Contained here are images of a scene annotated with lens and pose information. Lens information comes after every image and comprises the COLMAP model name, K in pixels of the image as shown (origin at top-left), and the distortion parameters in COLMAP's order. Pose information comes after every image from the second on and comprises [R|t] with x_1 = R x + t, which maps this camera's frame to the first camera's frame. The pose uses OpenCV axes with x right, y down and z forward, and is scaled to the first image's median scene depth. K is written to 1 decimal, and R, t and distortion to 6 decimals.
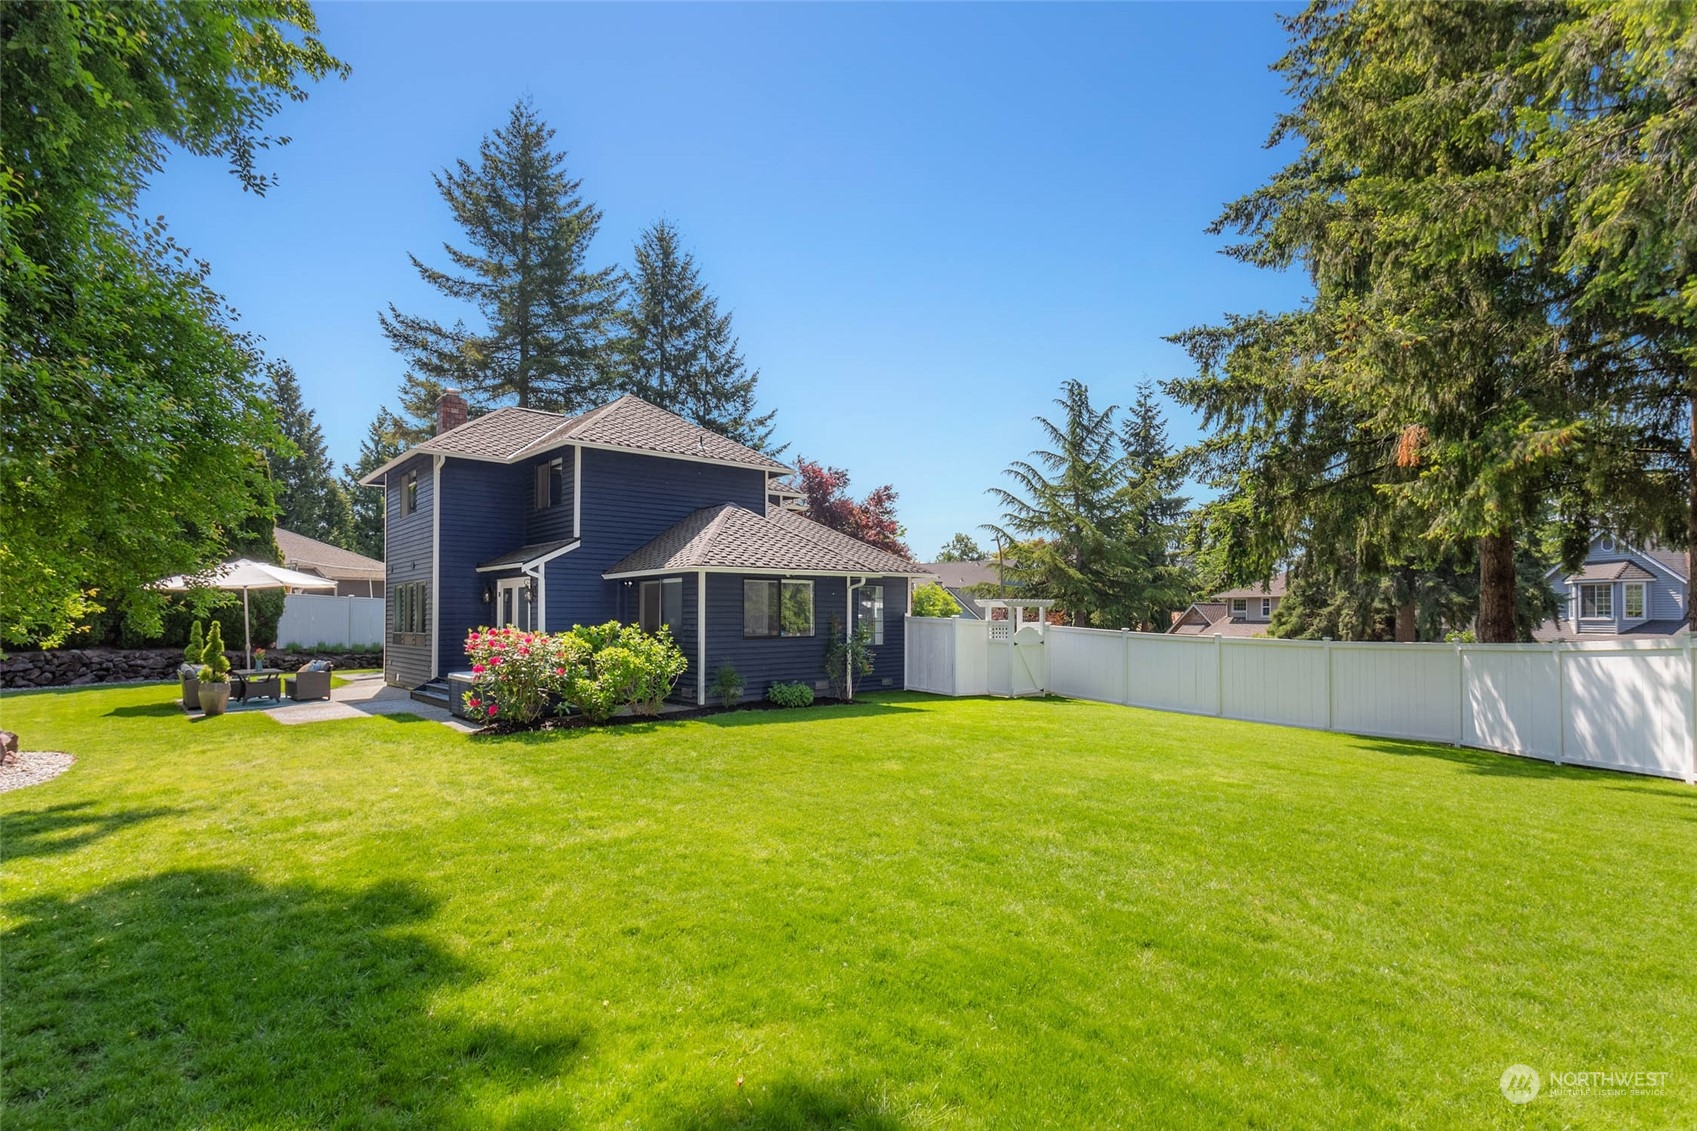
lens RADIAL K [[842.5, 0, 846.3], [0, 842.5, 611.8], [0, 0, 1]] dist [0.002639, 0.001006]
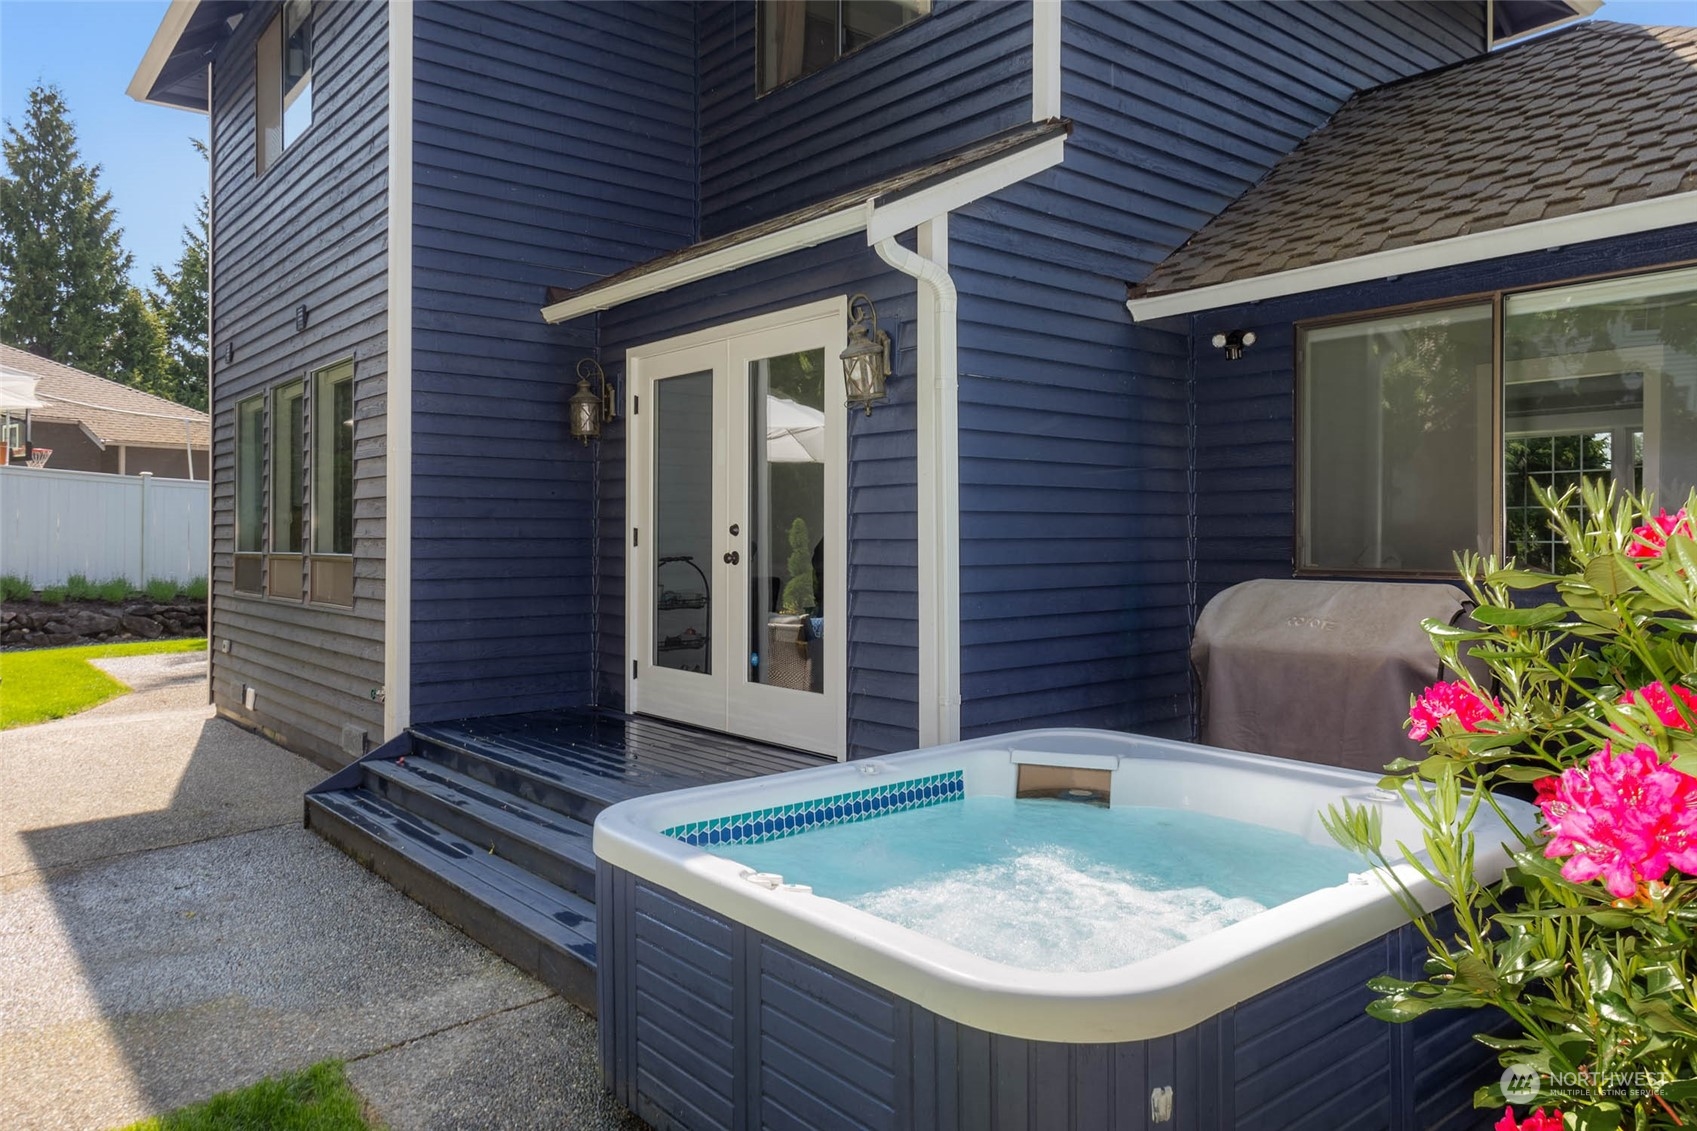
lens RADIAL K [[1163.1, 0, 849.7], [0, 1163.1, 547.3], [0, 0, 1]] dist [0.007375, -0.003129]
pose [[0.999924, 0.001941, -0.012156, -0.180967], [-0.001756, 0.999883, 0.015211, 0.009374], [0.012184, -0.015189, 0.999810, 0.339702]]
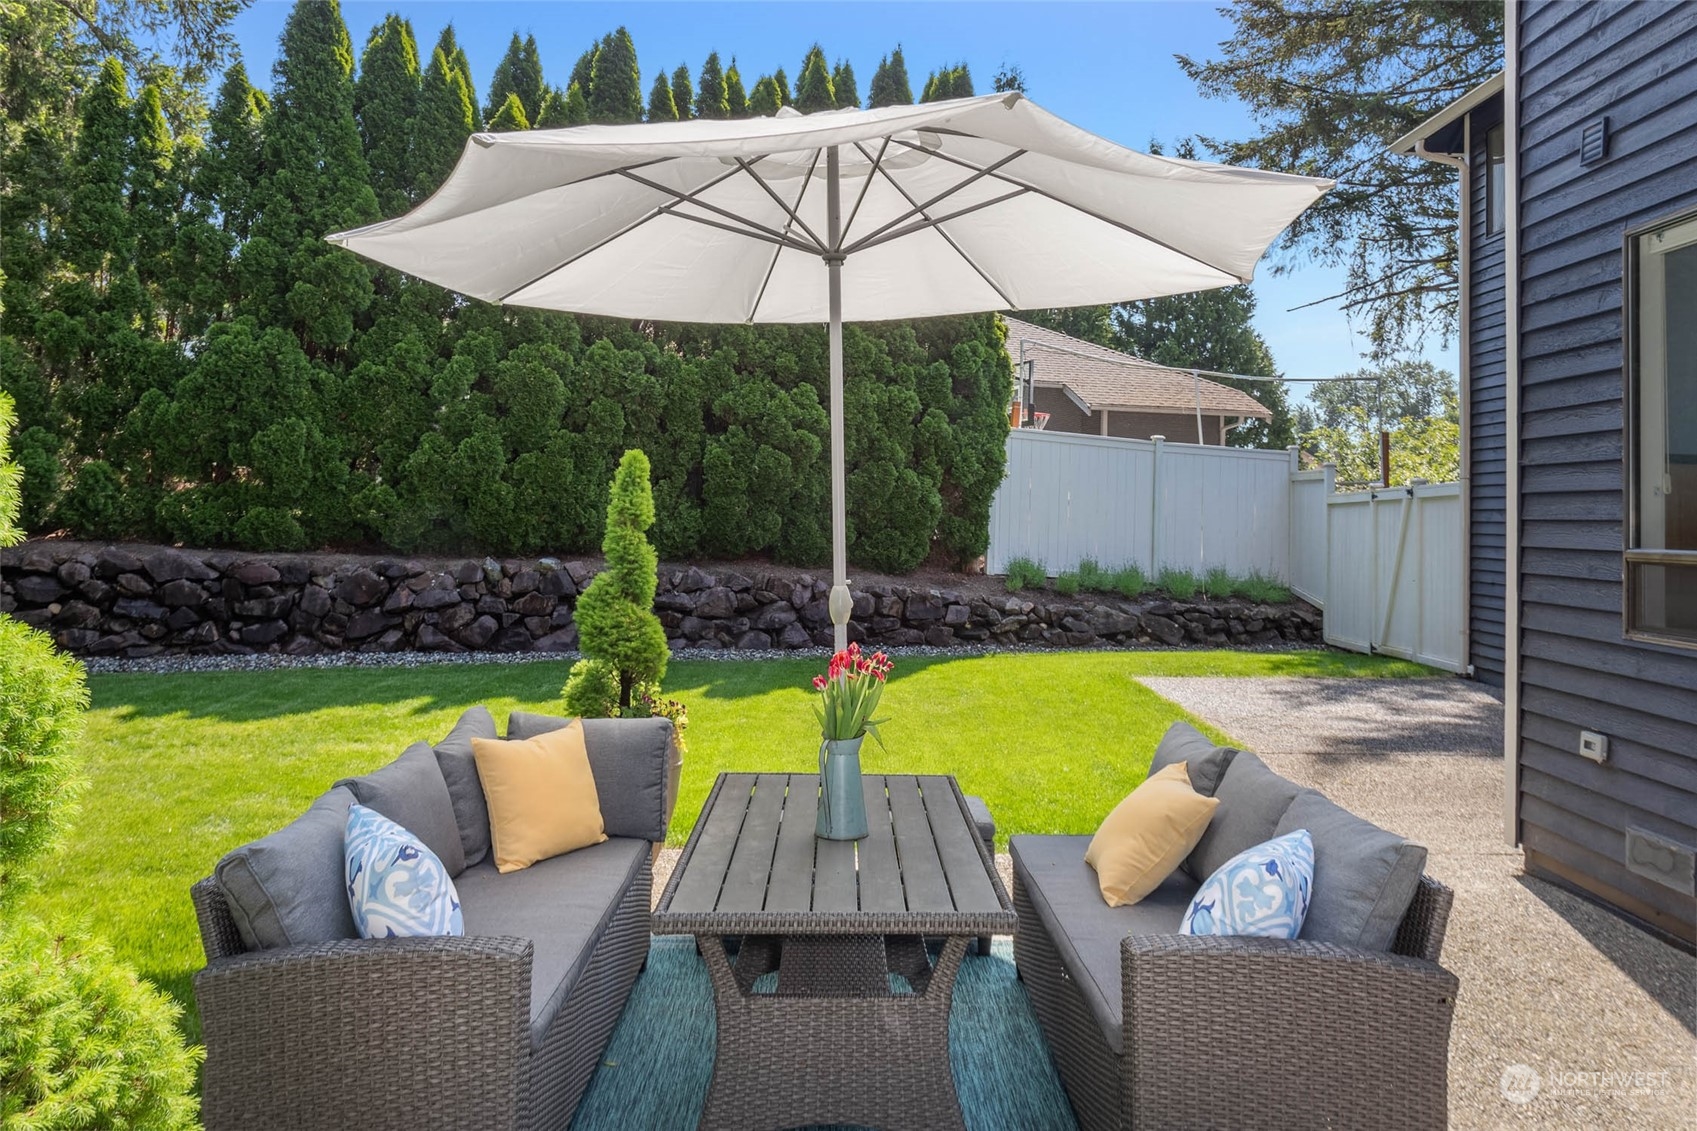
lens RADIAL K [[1267.7, 0, 834.8], [0, 1267.7, 431.6], [0, 0, 1]] dist [0.005313, 0.002121]
pose [[0.753980, -0.019419, -0.656610, -0.297442], [-0.023515, 0.998125, -0.056520, 0.011770], [0.656476, 0.058055, 0.752109, 0.442656]]
